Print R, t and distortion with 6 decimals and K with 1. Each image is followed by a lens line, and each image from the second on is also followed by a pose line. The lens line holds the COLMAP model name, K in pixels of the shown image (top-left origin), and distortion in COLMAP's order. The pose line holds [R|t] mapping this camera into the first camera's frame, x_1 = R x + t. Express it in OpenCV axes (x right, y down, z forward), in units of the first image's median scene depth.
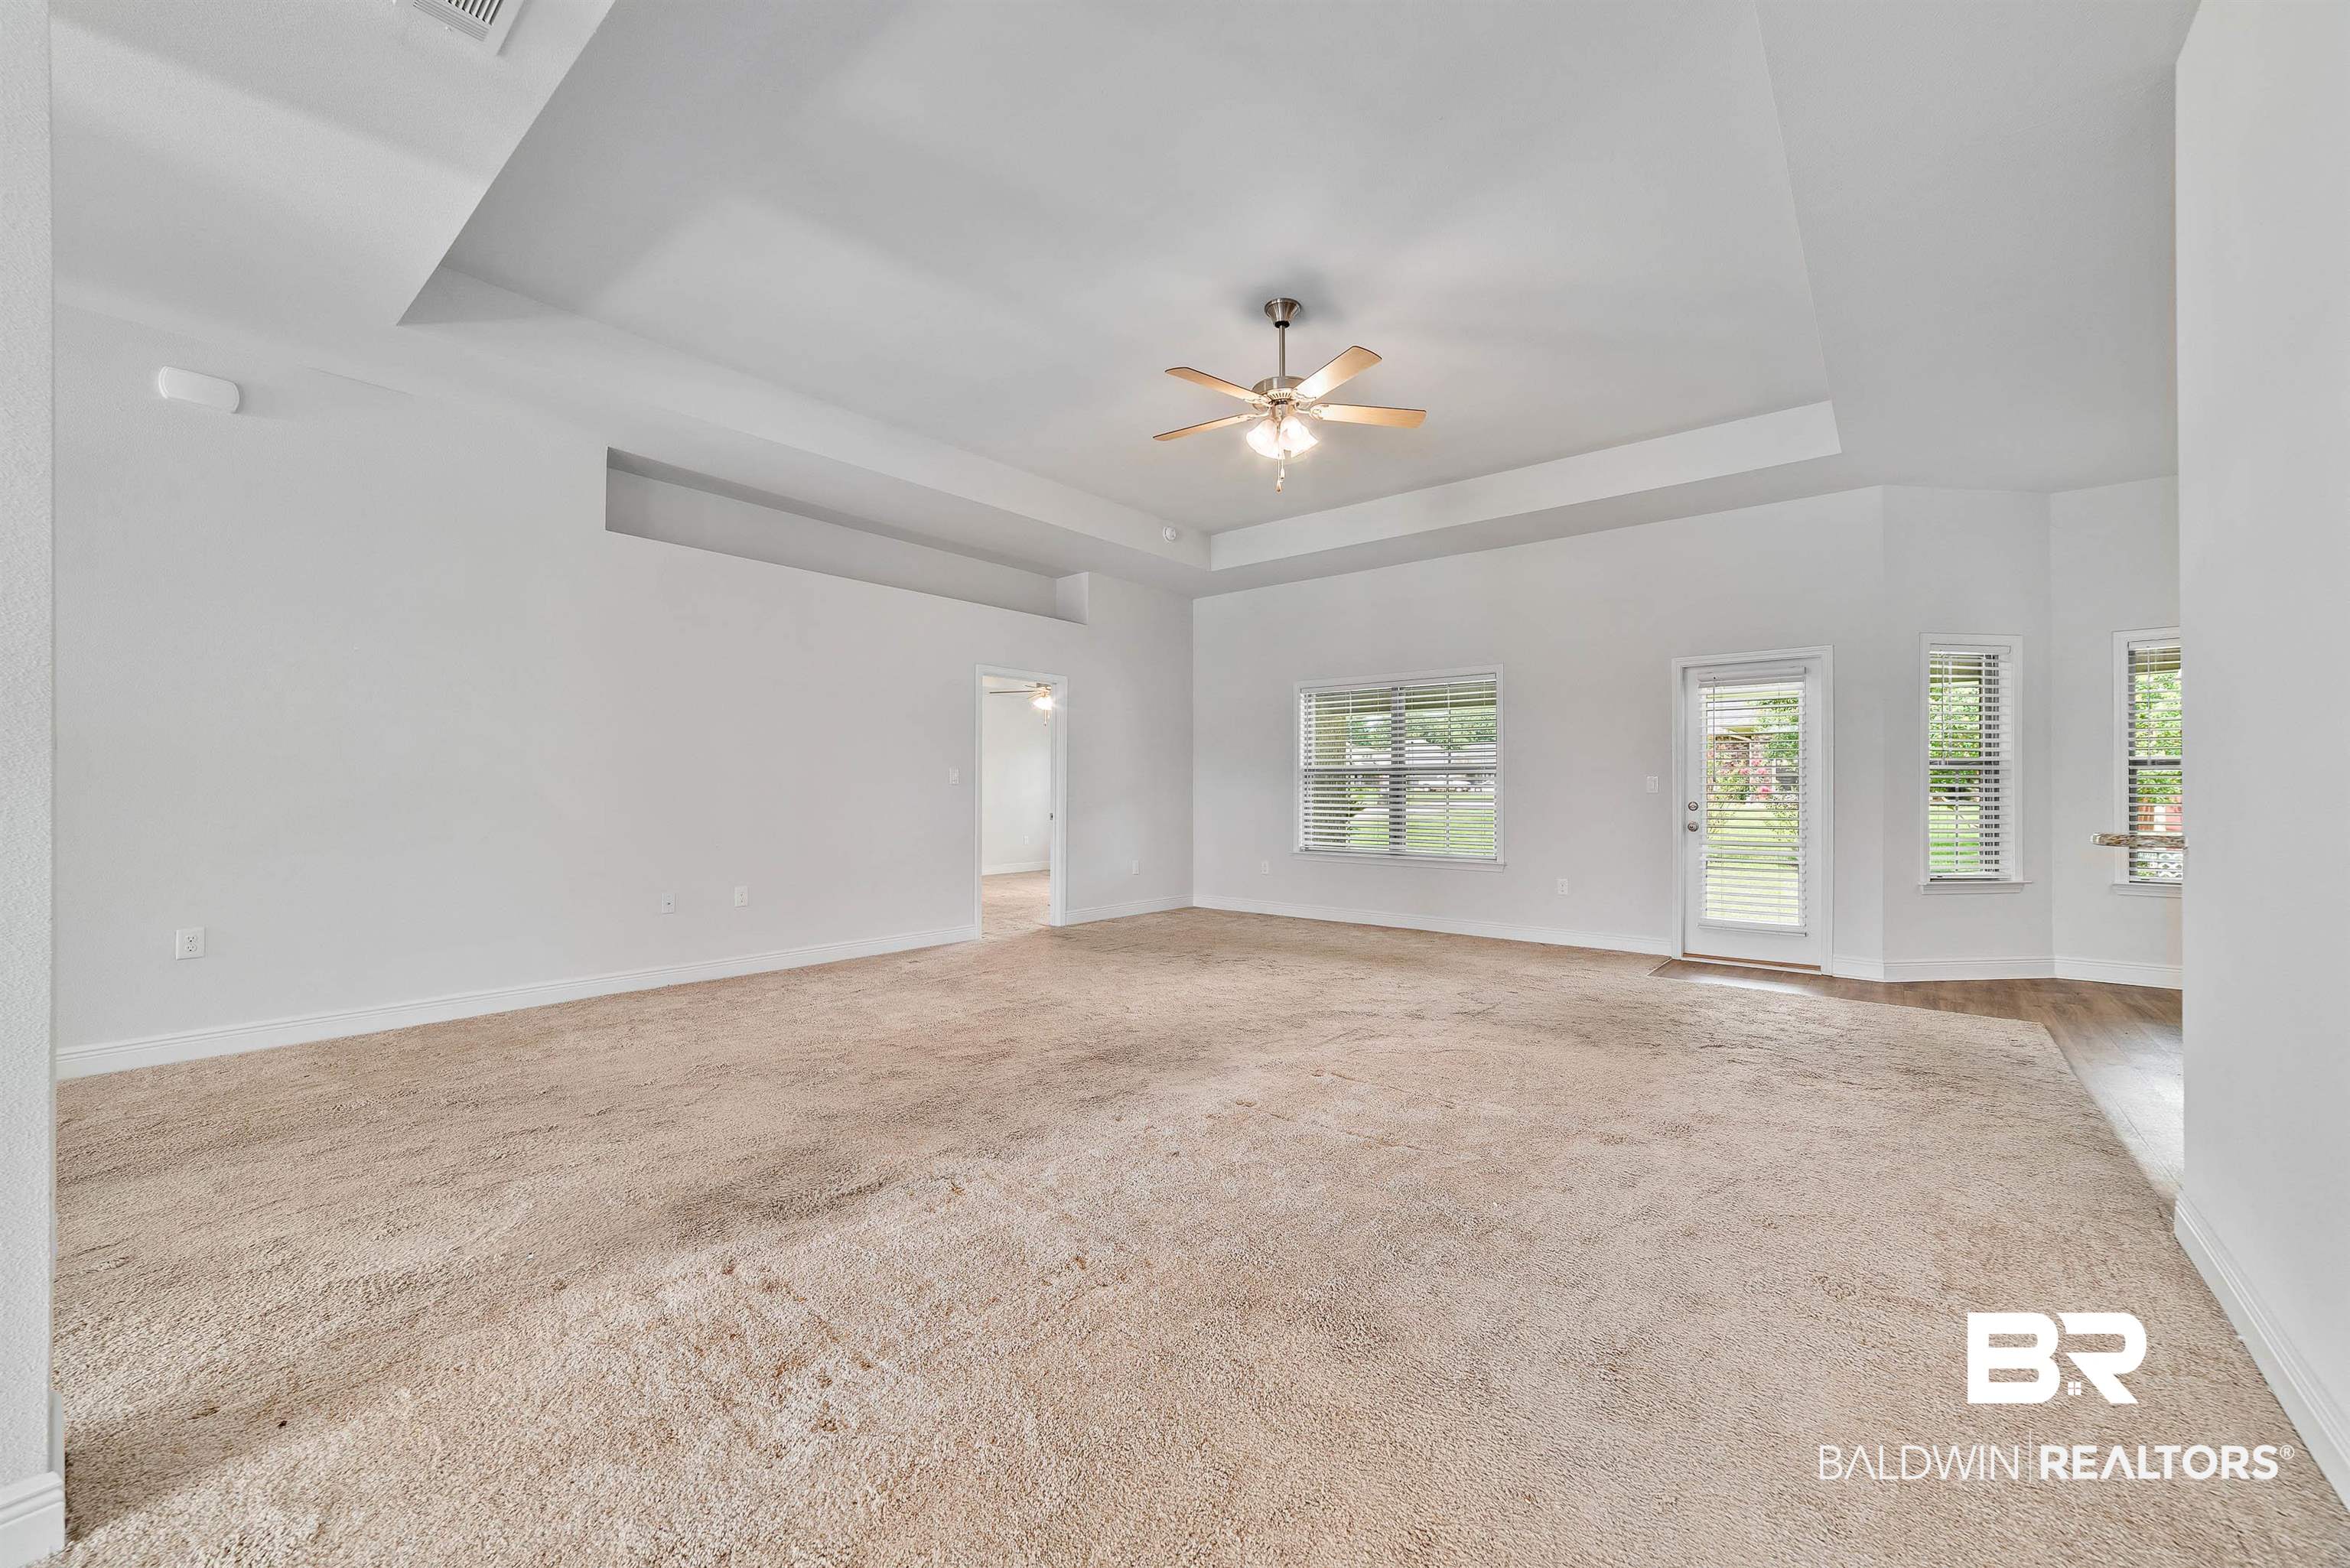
lens RADIAL K [[907.7, 0, 1165.7], [0, 907.7, 784.6], [0, 0, 1]] dist [-0.017657, 0.006753]
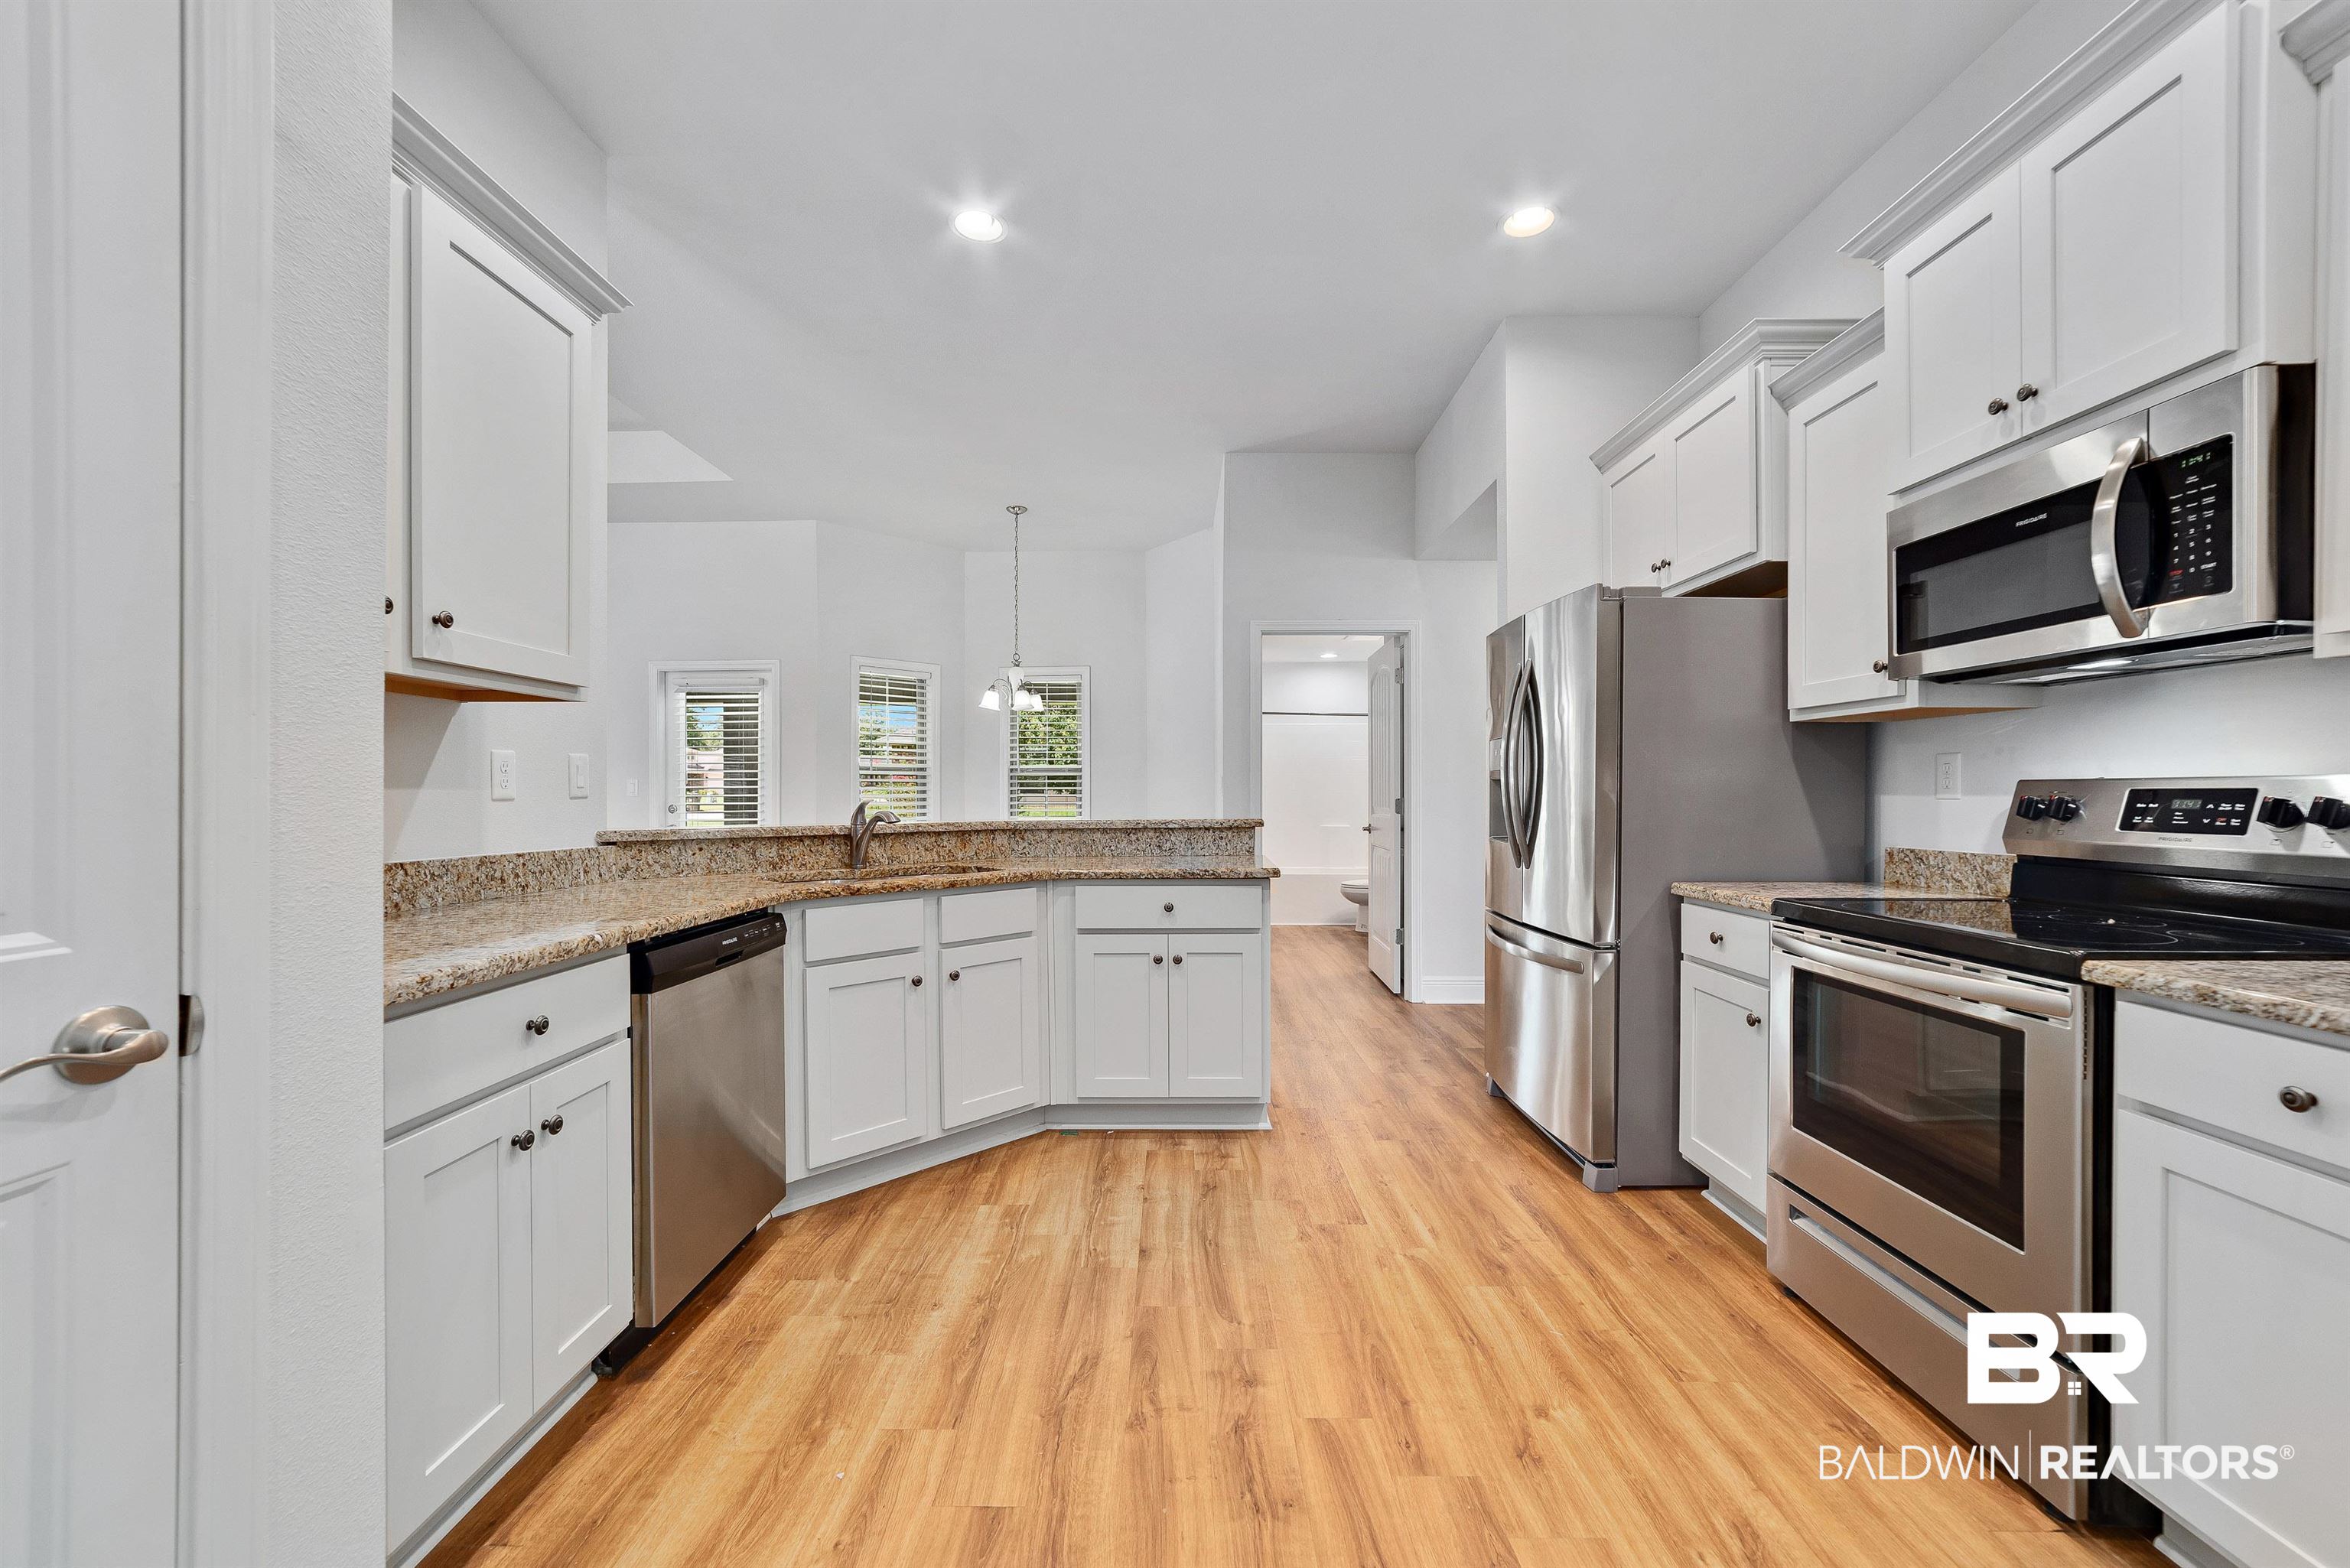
lens RADIAL K [[907.7, 0, 1171.2], [0, 907.7, 795.5], [0, 0, 1]] dist [-0.017657, 0.006753]
pose [[0.778603, -0.001833, 0.627514, 0.647494], [-0.001477, 0.999988, 0.004753, 0.004355], [-0.627515, -0.004628, 0.778591, -0.230754]]
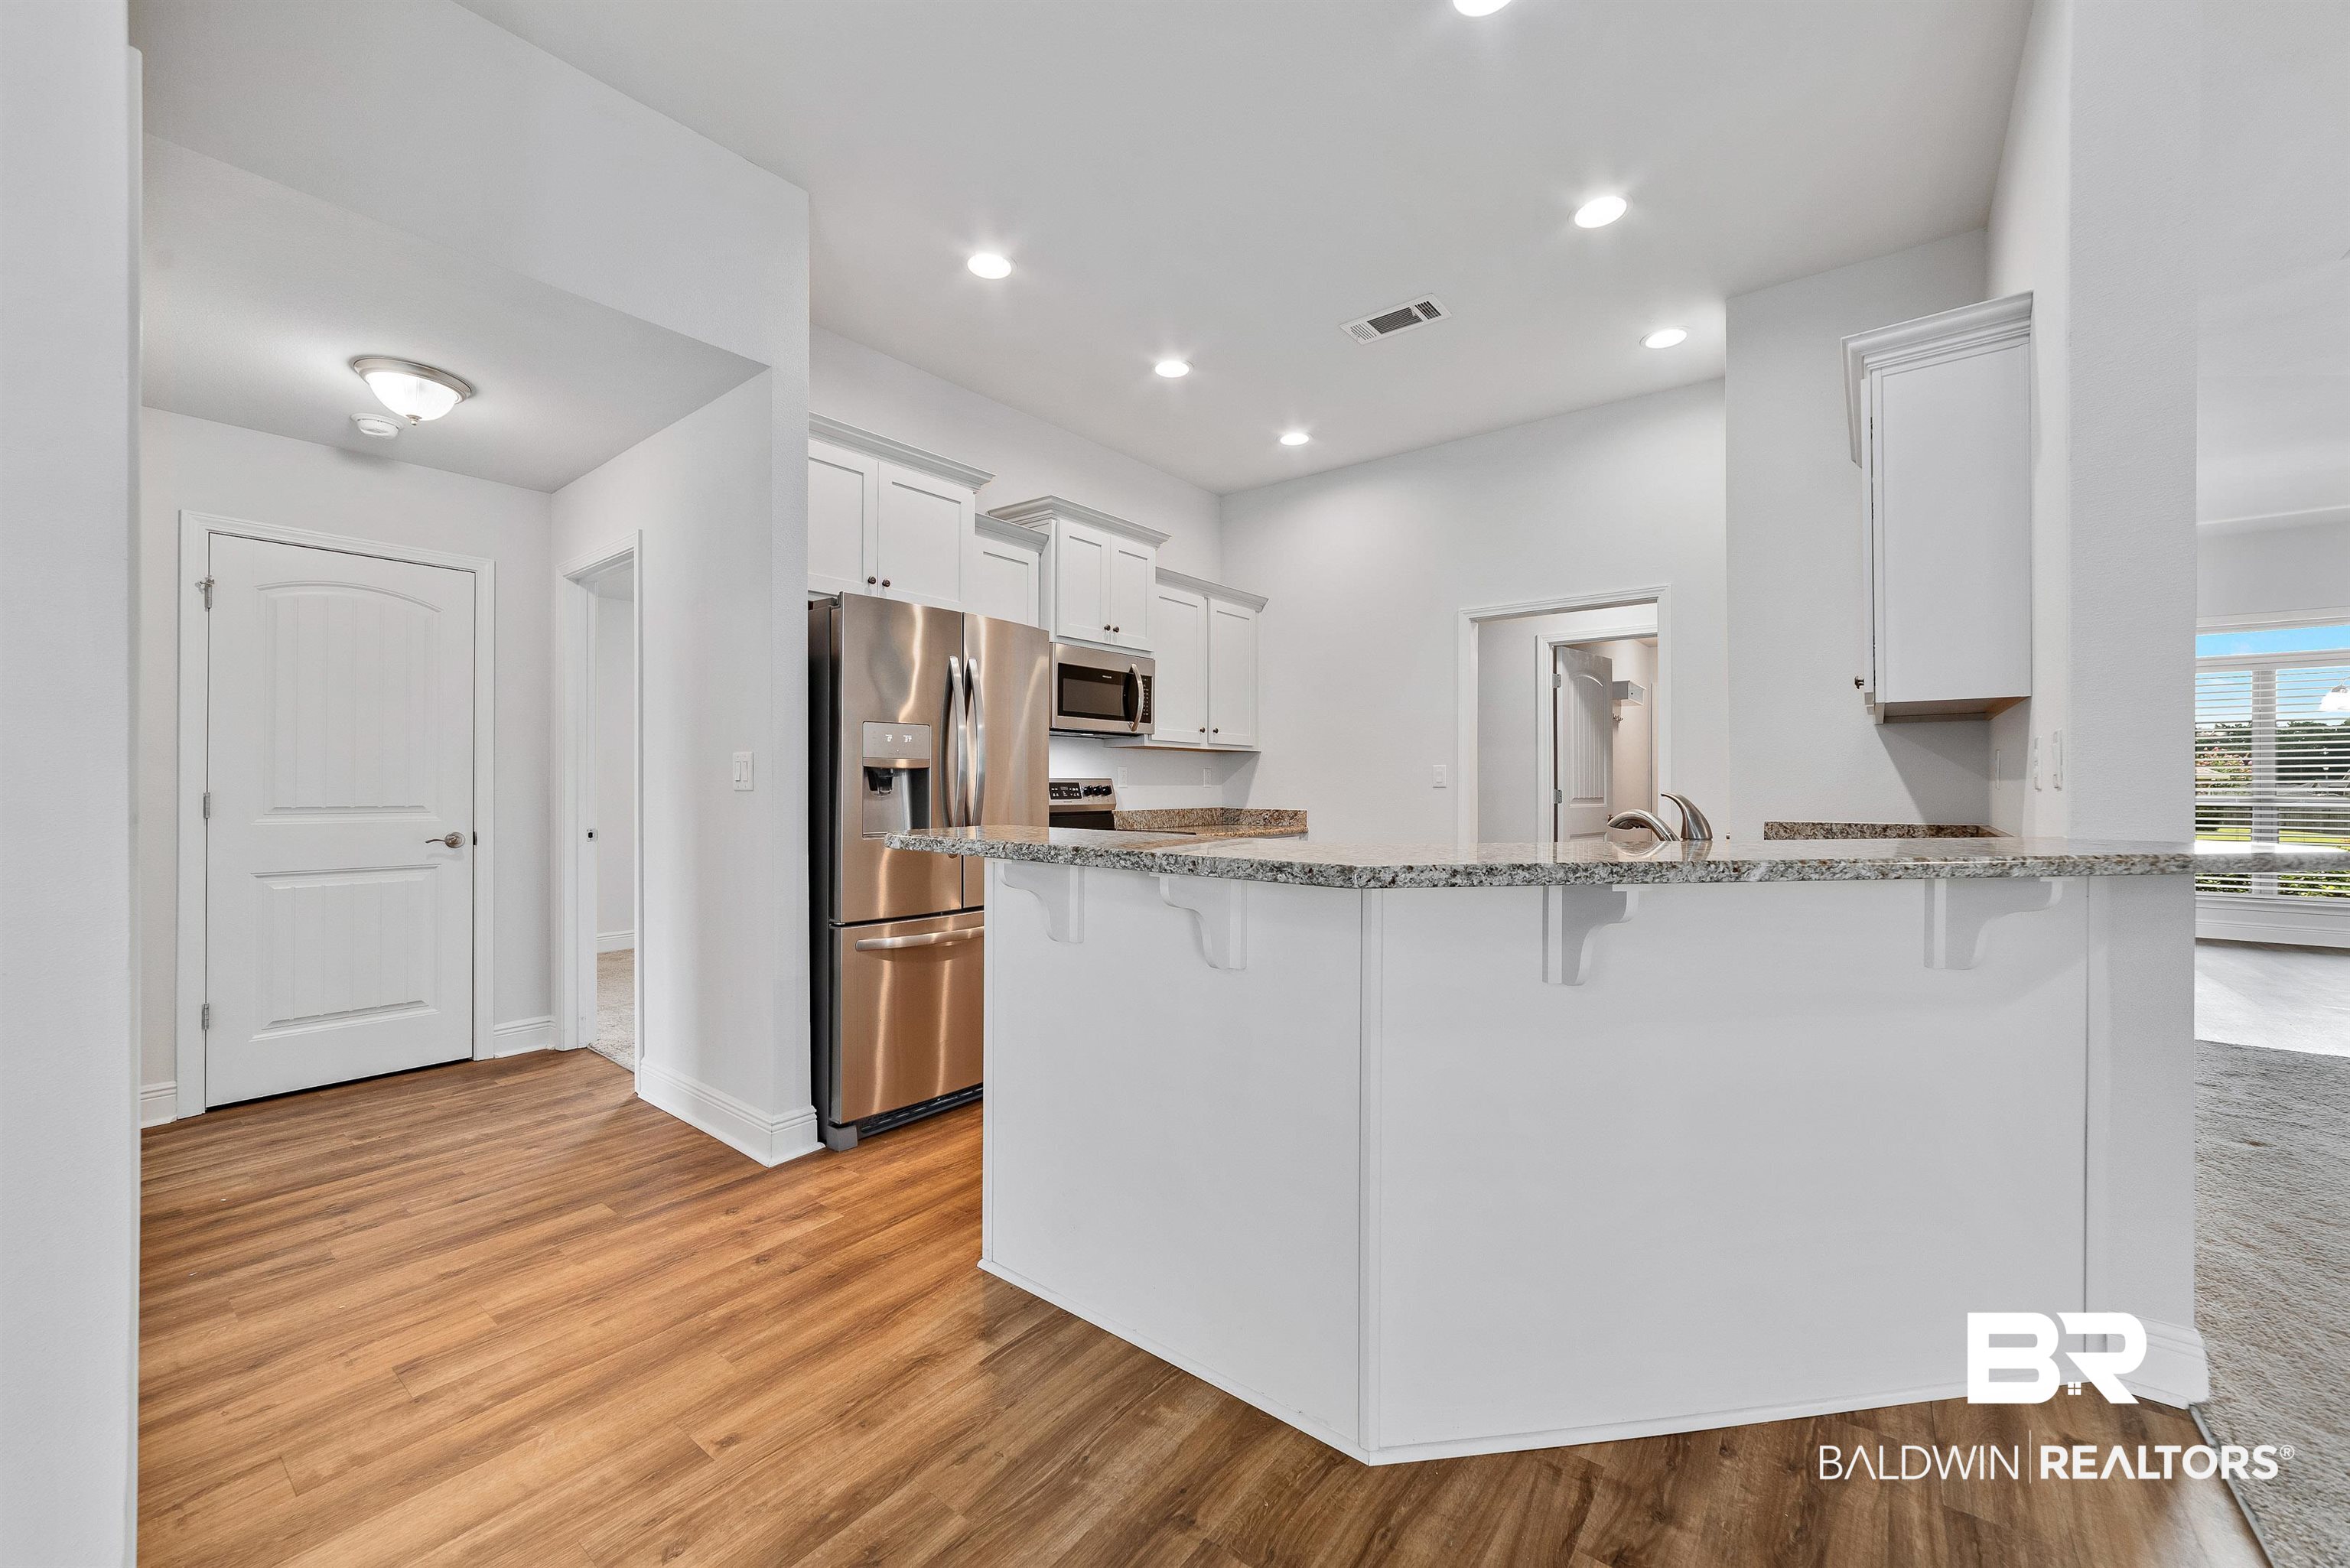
lens RADIAL K [[907.7, 0, 1187.6], [0, 907.7, 782.6], [0, 0, 1]] dist [-0.017657, 0.006753]
pose [[-0.999431, -0.001826, -0.033671, 1.212217], [-0.001673, 0.999988, -0.004573, 0.007984], [0.033679, -0.004514, -0.999423, 1.031348]]
